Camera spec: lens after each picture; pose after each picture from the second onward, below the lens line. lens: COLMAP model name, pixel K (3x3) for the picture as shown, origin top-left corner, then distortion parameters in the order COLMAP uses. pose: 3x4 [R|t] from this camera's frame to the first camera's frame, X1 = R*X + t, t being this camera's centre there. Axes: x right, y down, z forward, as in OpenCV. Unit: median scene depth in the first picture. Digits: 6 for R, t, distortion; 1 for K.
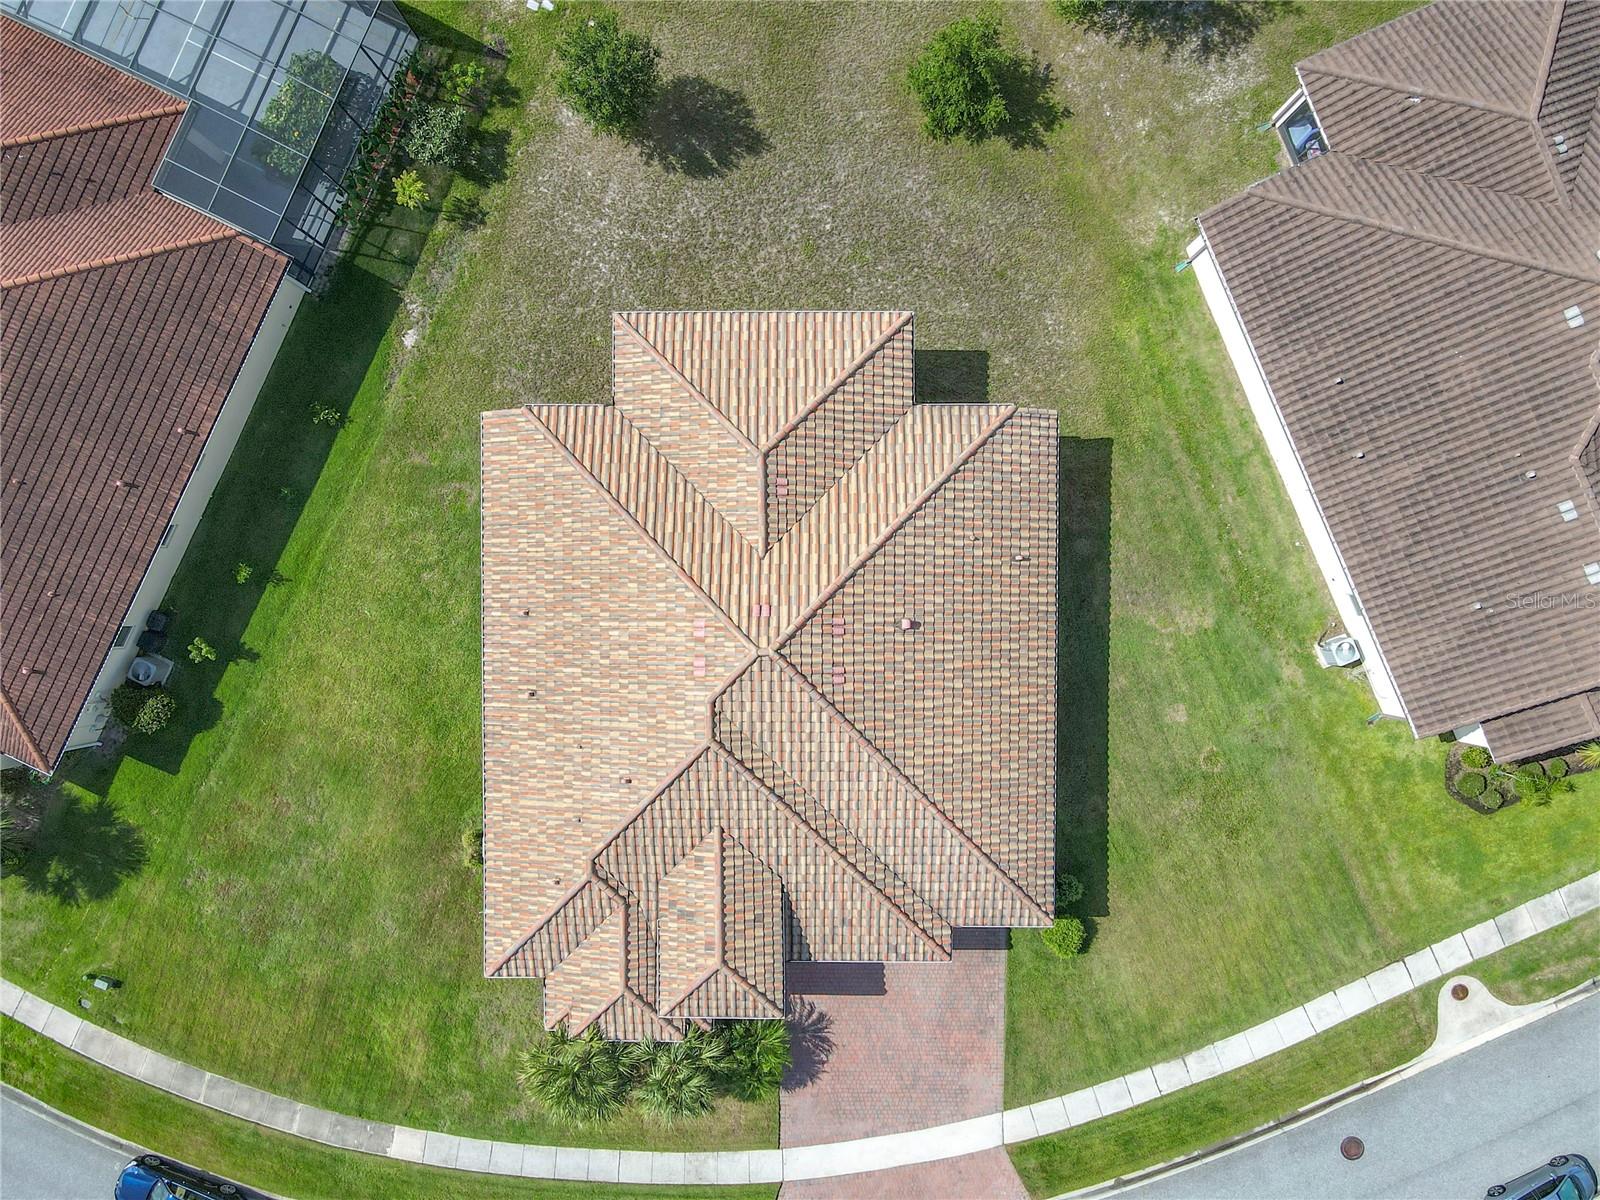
lens RADIAL K [[1221.4, 0, 809.2], [0, 1221.4, 645.5], [0, 0, 1]] dist [0.011299, 0.001949]
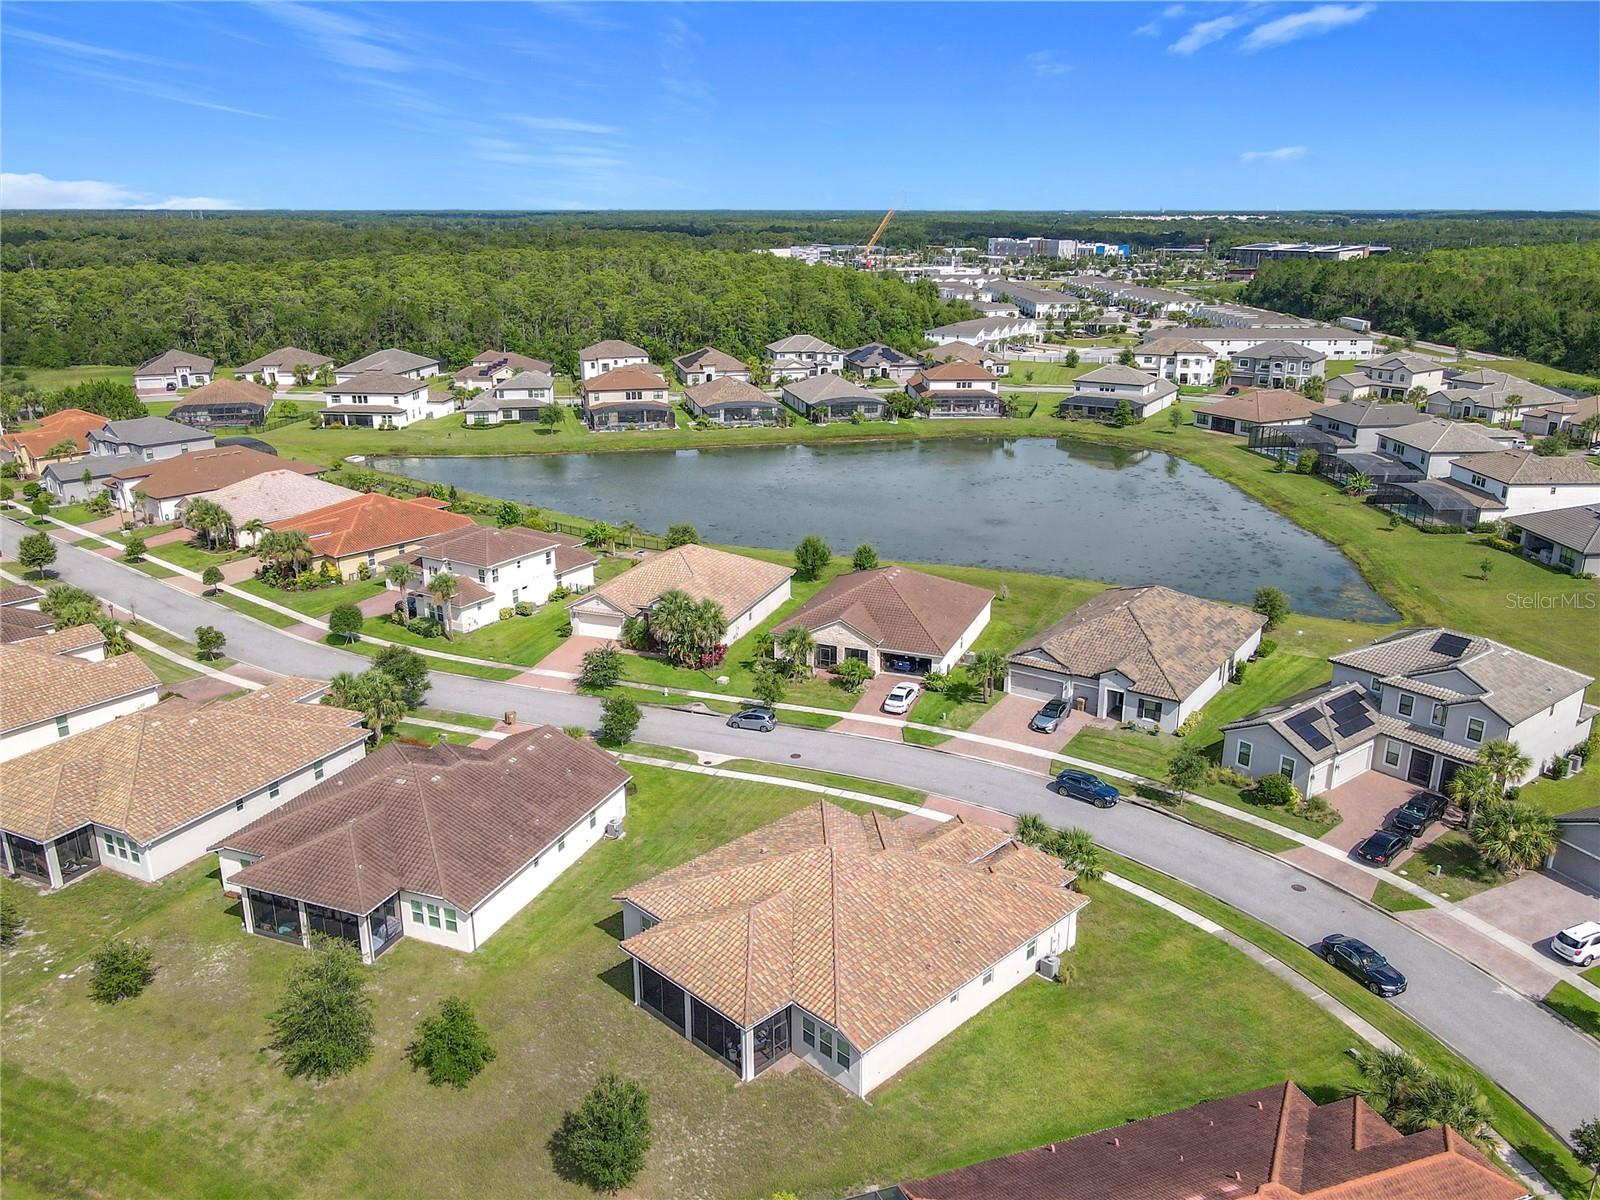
lens RADIAL K [[1207.2, 0, 798.4], [0, 1207.2, 644.9], [0, 0, 1]] dist [-0.004856, 0.008776]
pose [[-0.706483, -0.230357, 0.669191, -0.975554], [0.707076, -0.270367, 0.653411, -0.960479], [0.030410, 0.934793, 0.353890, 0.082648]]
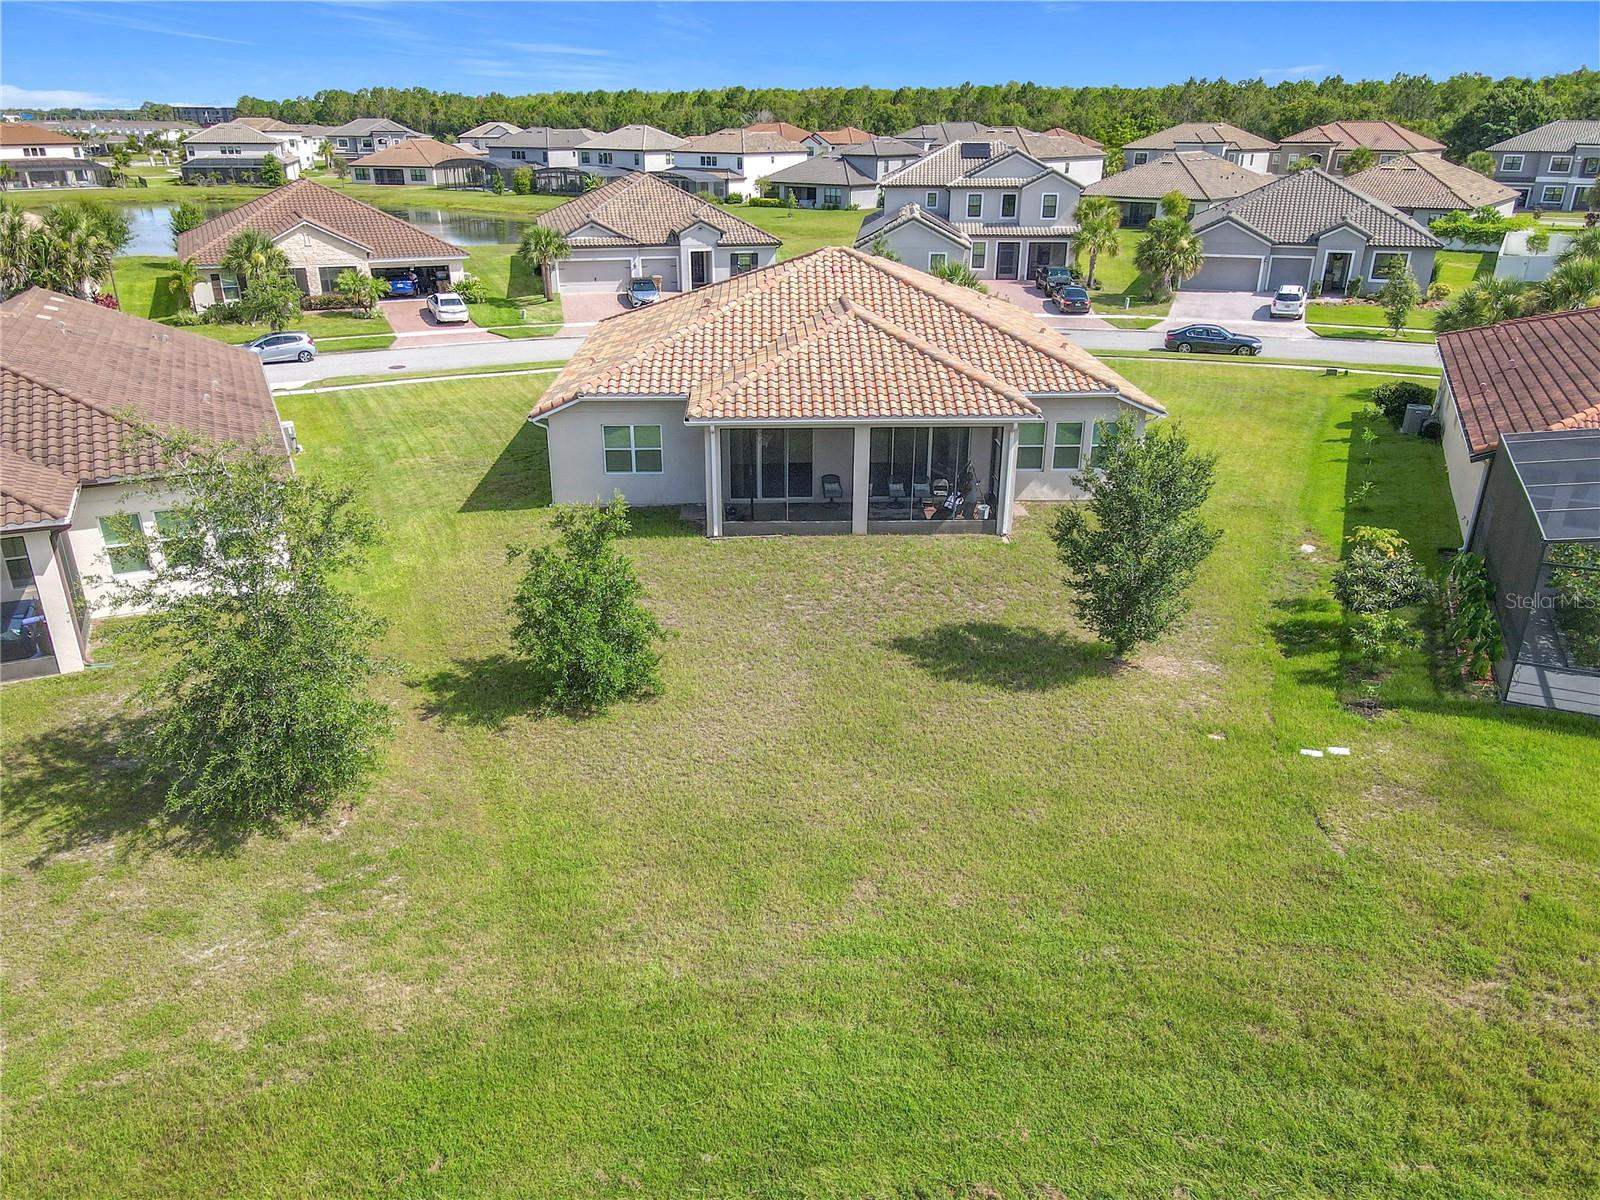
lens RADIAL K [[1158.9, 0, 792.0], [0, 1158.9, 645.4], [0, 0, 1]] dist [-0.000156, 0.027248]
pose [[-0.999604, 0.017701, -0.021868, 0.029511], [-0.027483, -0.448112, 0.893555, -0.980409], [0.006017, 0.893802, 0.448421, 0.737366]]
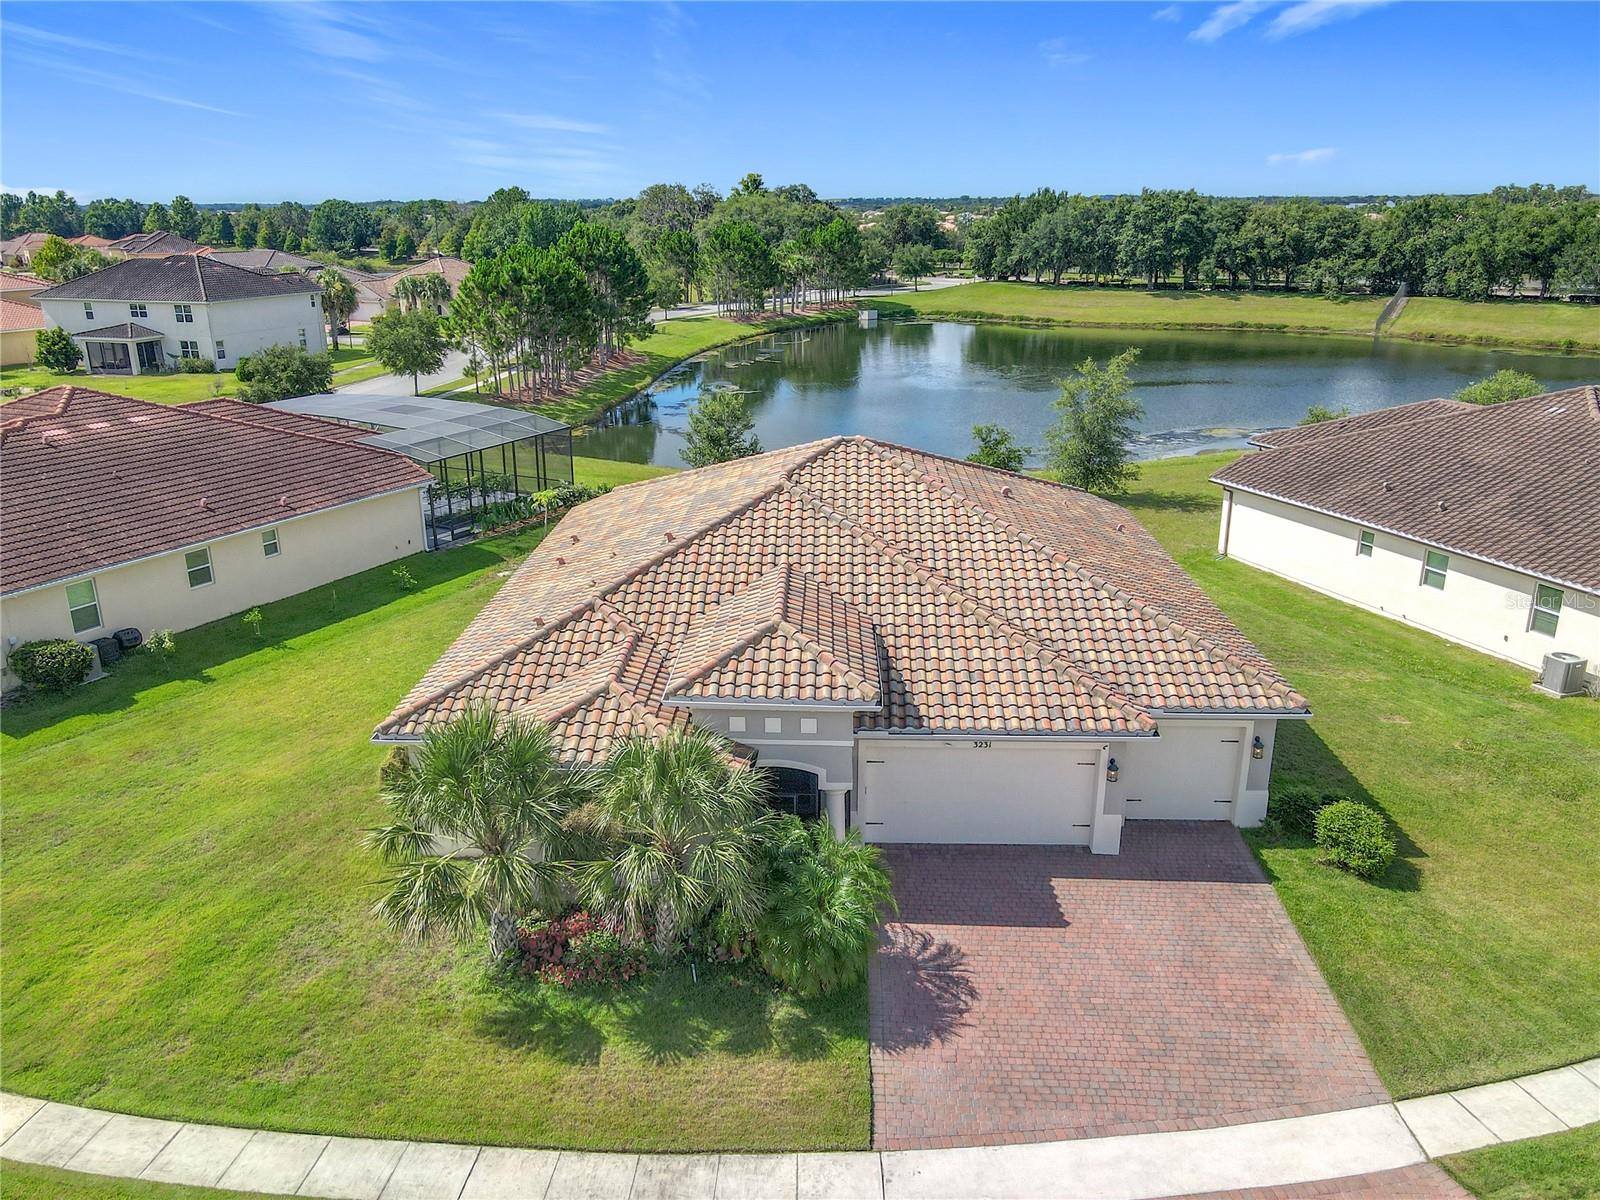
lens RADIAL K [[1221.5, 0, 793.4], [0, 1221.5, 613.1], [0, 0, 1]] dist [0.004557, 0.008692]
pose [[0.999438, 0.013388, -0.030746, -0.042859], [-0.033292, 0.286262, -0.957573, 0.792811], [-0.004018, 0.958058, 0.286547, 0.753490]]
